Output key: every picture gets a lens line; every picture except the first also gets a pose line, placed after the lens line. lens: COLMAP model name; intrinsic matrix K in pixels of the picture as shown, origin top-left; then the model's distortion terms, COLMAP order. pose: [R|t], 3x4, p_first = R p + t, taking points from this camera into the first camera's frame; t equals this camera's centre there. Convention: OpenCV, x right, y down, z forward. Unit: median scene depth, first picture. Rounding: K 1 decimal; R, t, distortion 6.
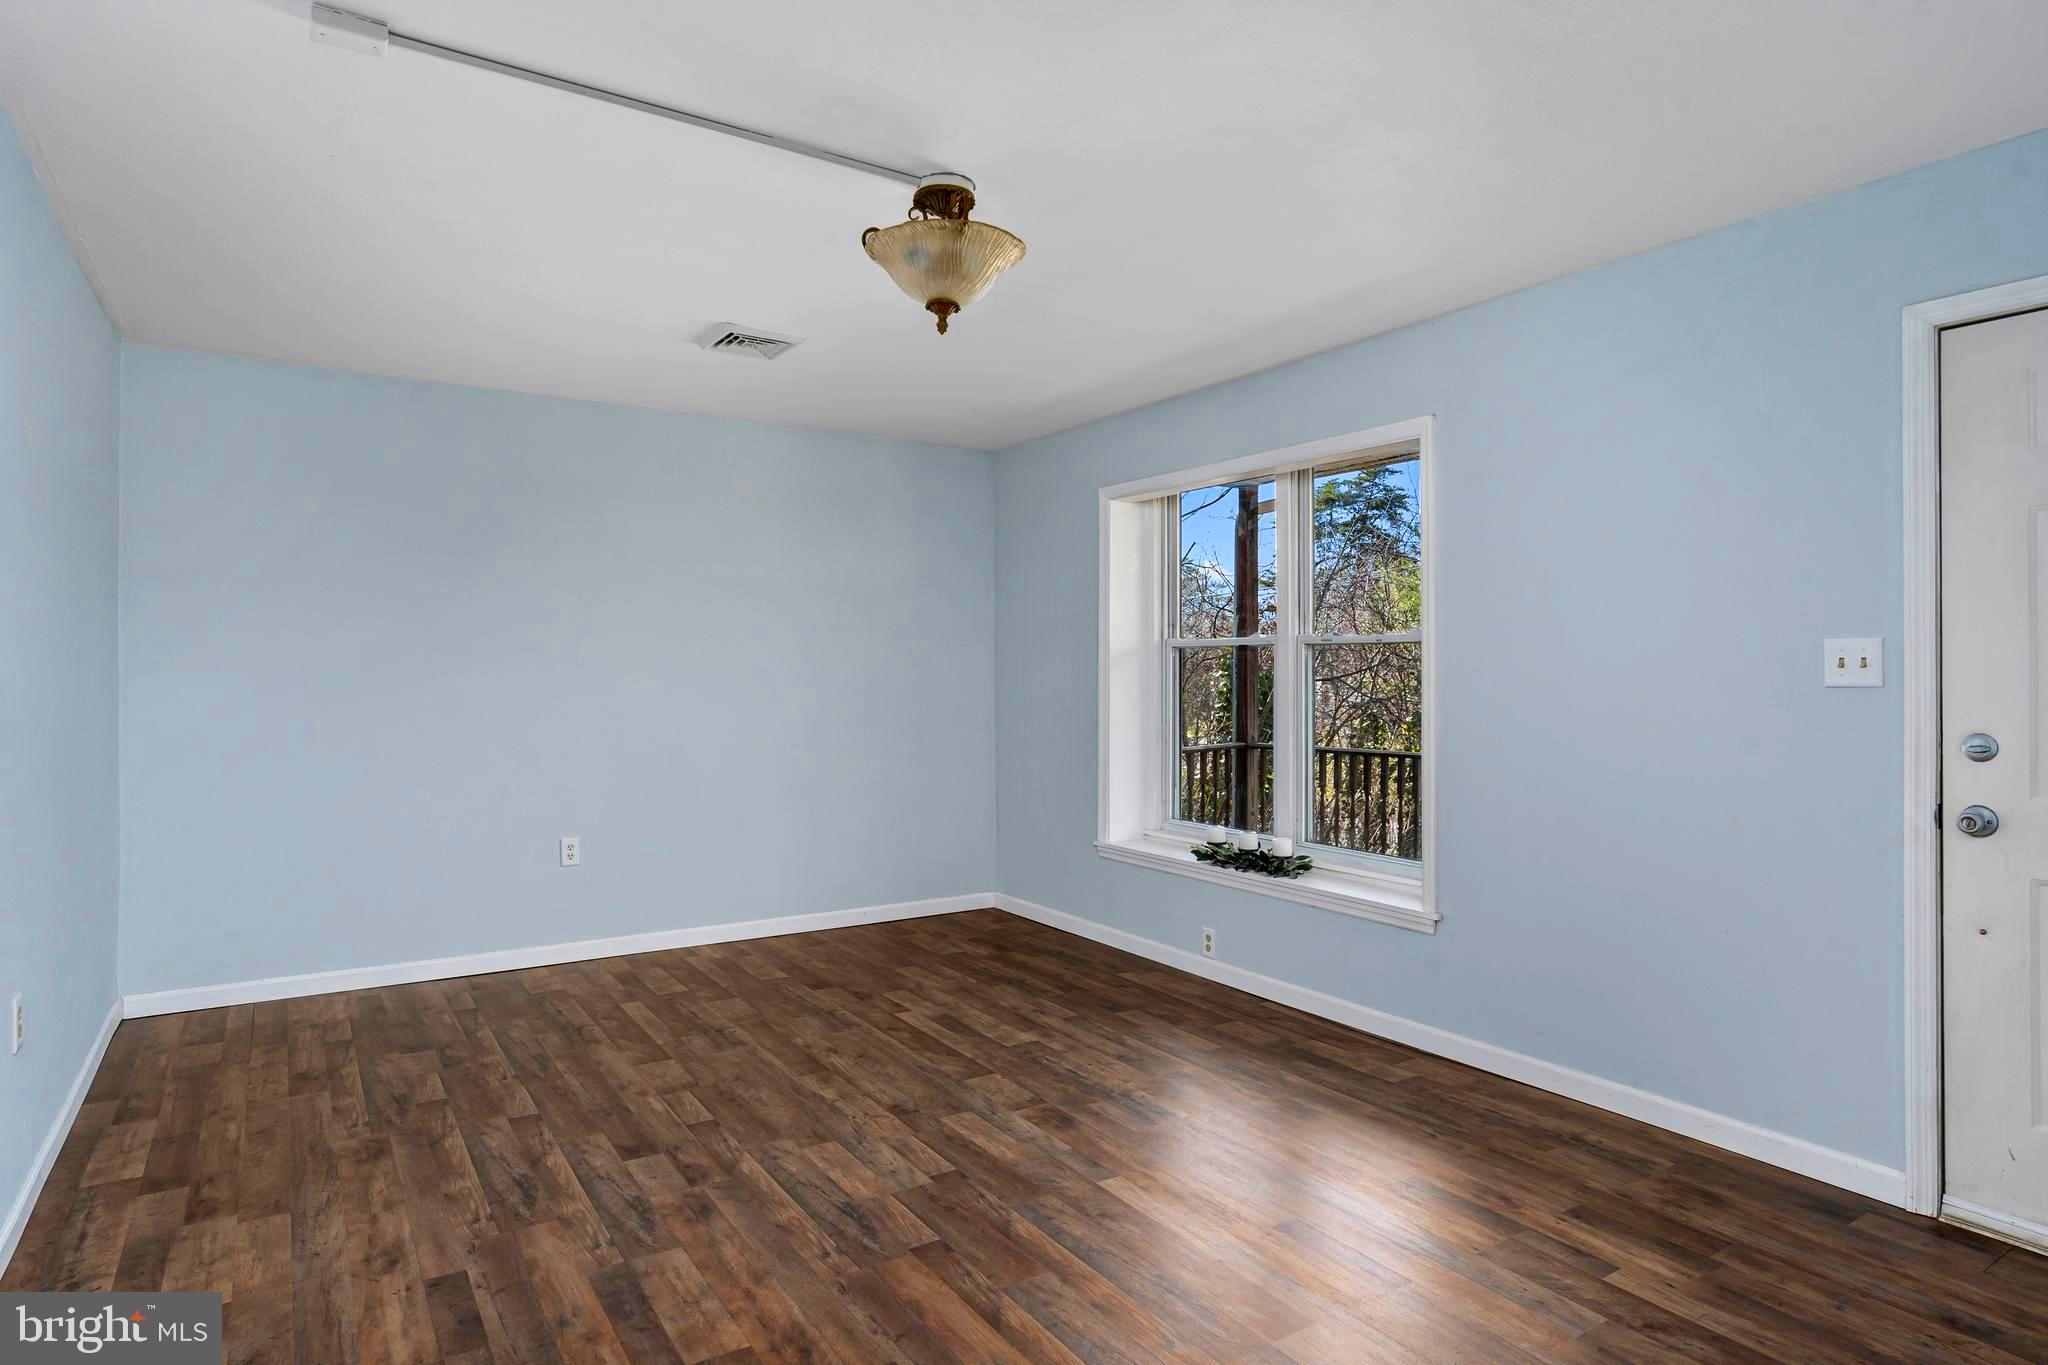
lens RADIAL K [[1141.0, 0, 1020.0], [0, 1141.0, 660.7], [0, 0, 1]] dist [-0.002078, 0.000056]
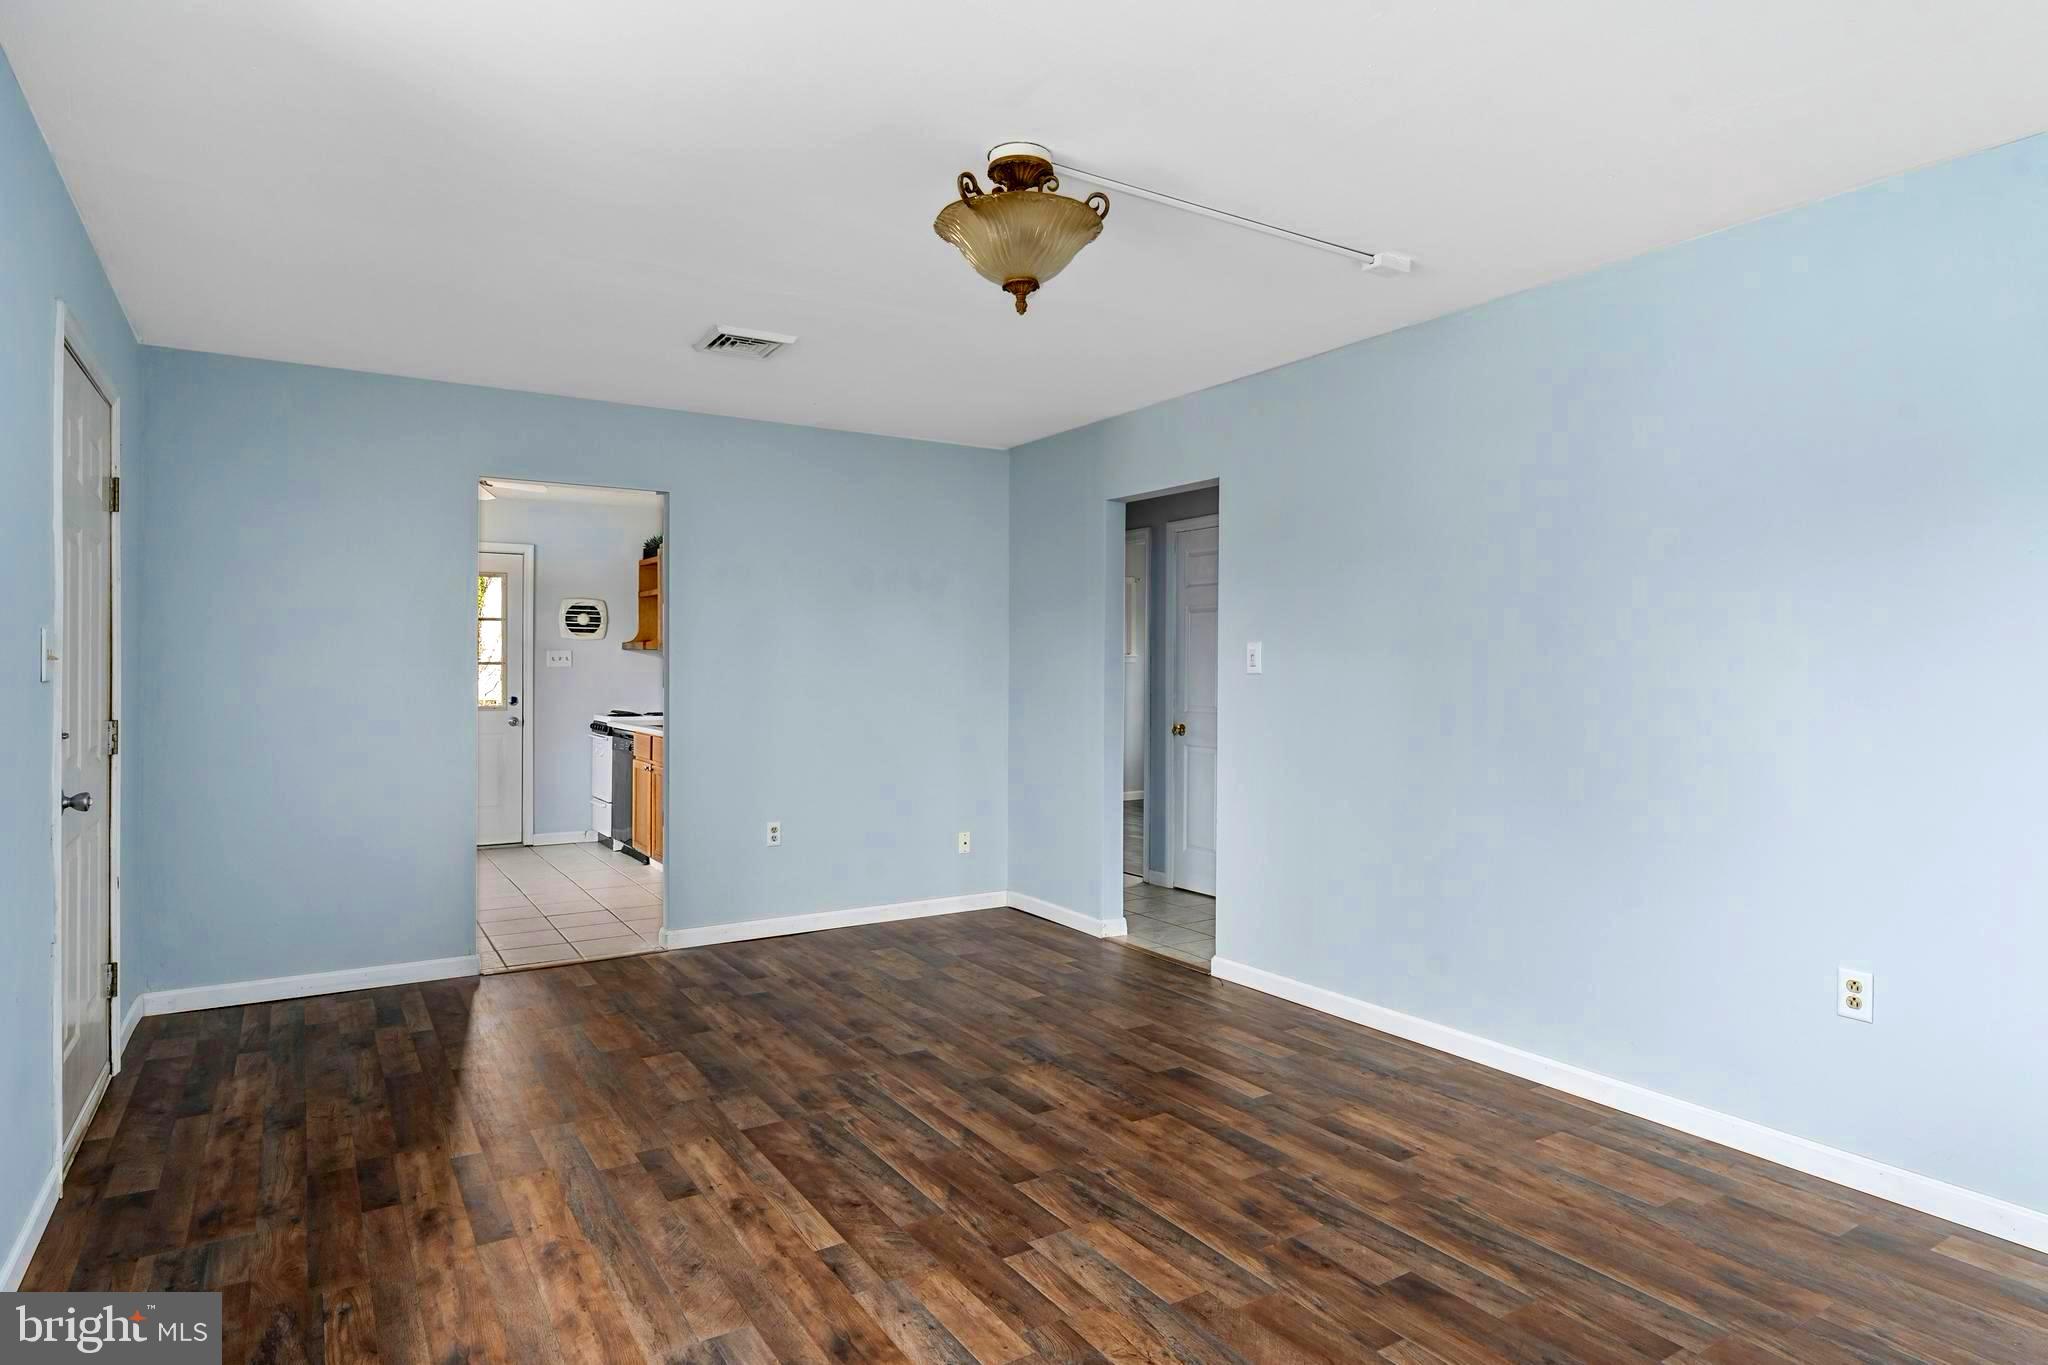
lens RADIAL K [[1141.0, 0, 1020.0], [0, 1141.0, 660.7], [0, 0, 1]] dist [-0.002078, 0.000056]
pose [[-0.999941, -0.005051, 0.009615, -0.077372], [-0.005215, 0.999839, -0.017148, 0.017463], [-0.009527, -0.017198, -0.999807, 1.929119]]
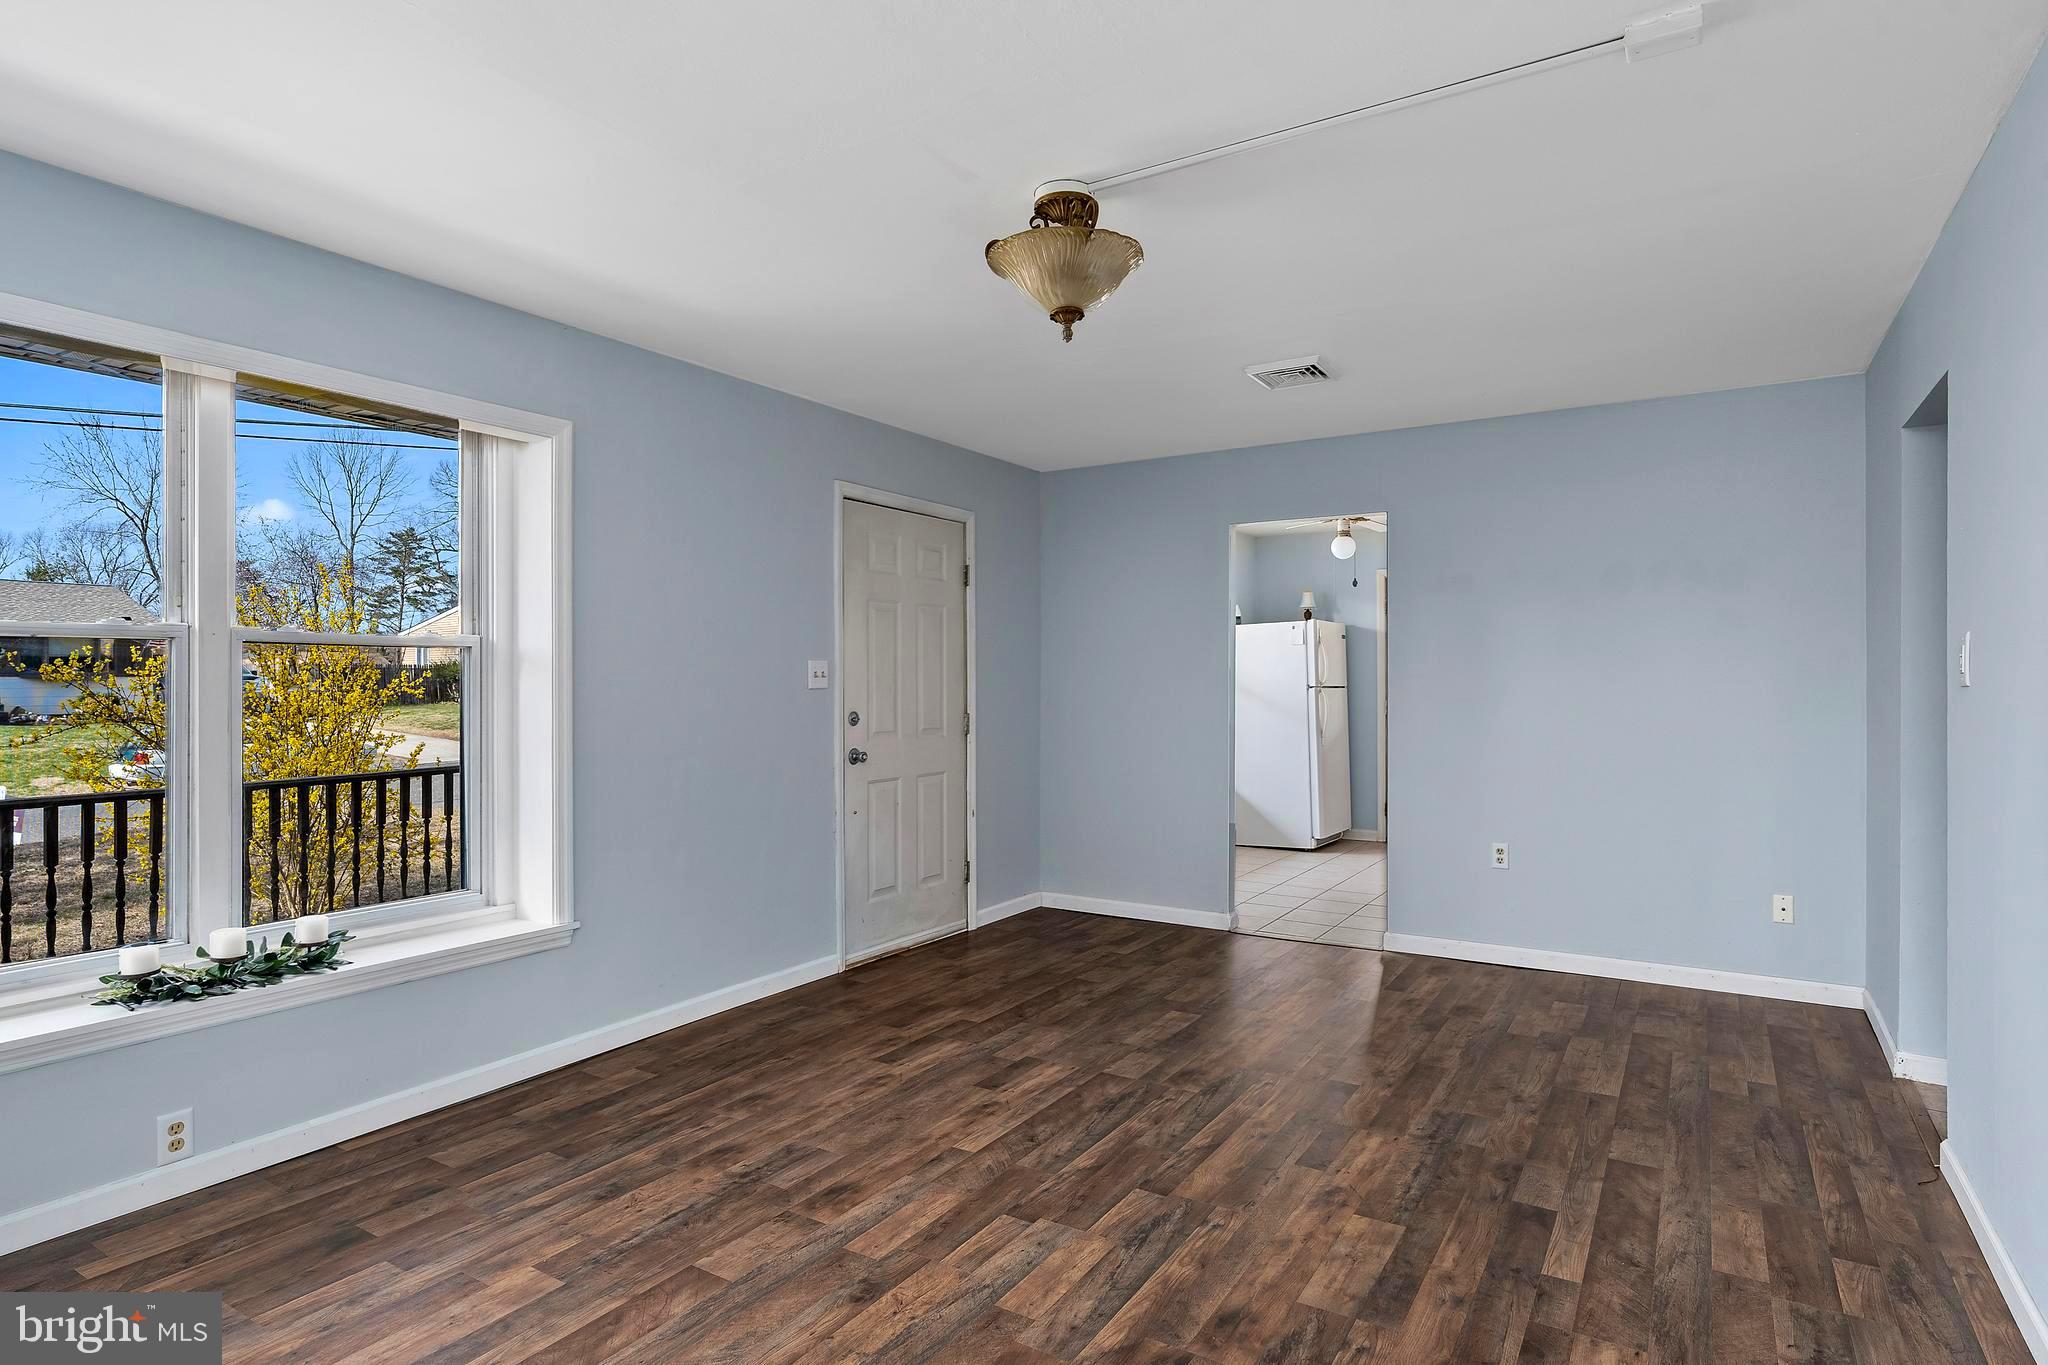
lens RADIAL K [[1097.7, 0, 1019.6], [0, 1097.7, 682.5], [0, 0, 1]] dist [-0.004409, 0.001869]
pose [[-0.422715, -0.002738, 0.906258, -0.907659], [-0.009121, 0.999958, -0.001234, 0.012736], [-0.906217, -0.008787, -0.422722, 1.427225]]
